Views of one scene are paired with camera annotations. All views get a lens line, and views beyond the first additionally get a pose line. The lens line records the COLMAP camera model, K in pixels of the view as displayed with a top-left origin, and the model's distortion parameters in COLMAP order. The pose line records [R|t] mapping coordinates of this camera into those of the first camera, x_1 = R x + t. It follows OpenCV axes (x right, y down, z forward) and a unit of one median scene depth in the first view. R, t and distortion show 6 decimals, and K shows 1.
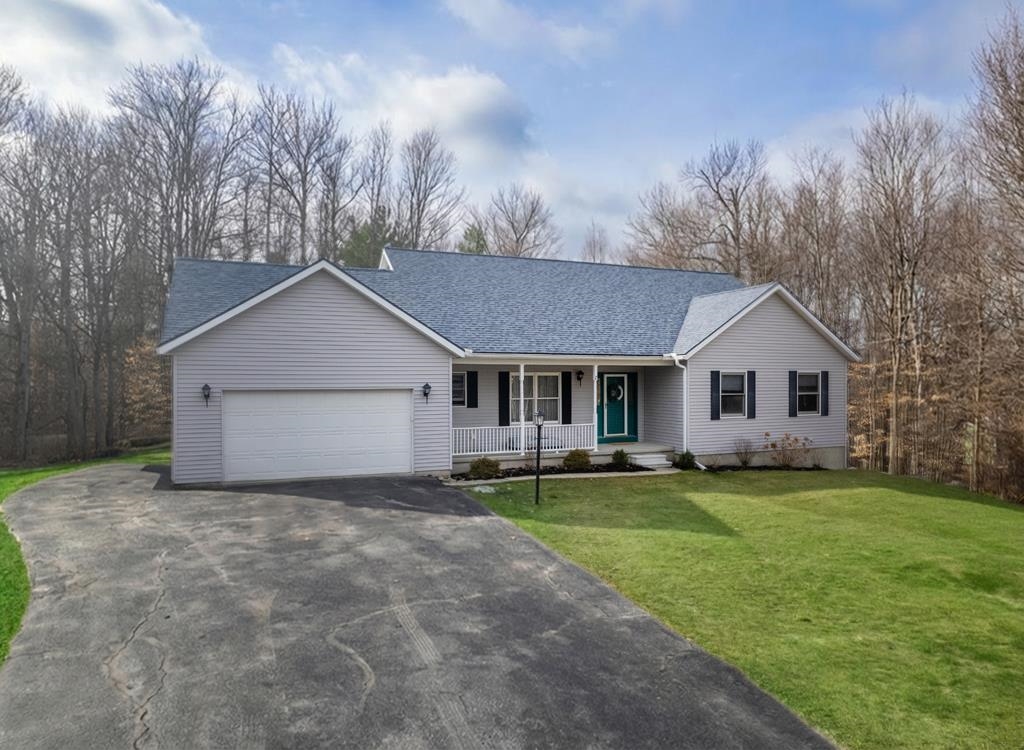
lens RADIAL K [[687.2, 0, 512.0], [0, 687.2, 375.0], [0, 0, 1]] dist [-0.000574, -0.000202]
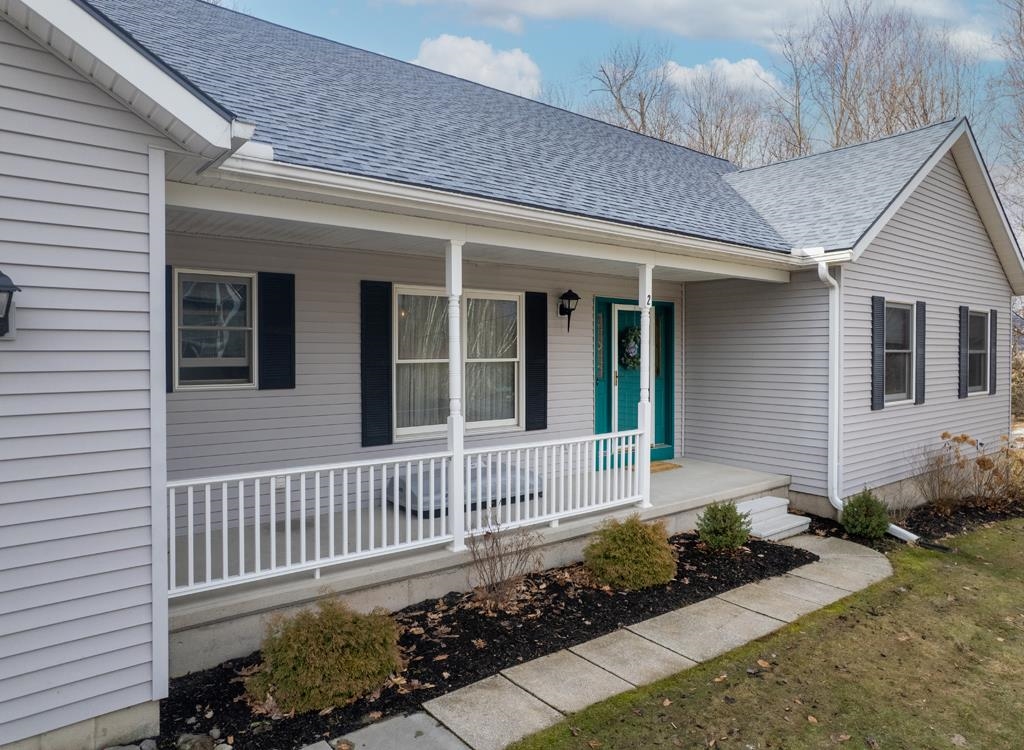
lens RADIAL K [[659.5, 0, 541.9], [0, 659.5, 372.5], [0, 0, 1]] dist [0.004475, 0.000718]
pose [[0.954281, -0.006009, 0.298851, -0.030717], [-0.008492, 0.998849, 0.047198, 0.023879], [-0.298790, -0.047578, 0.953132, 0.661855]]
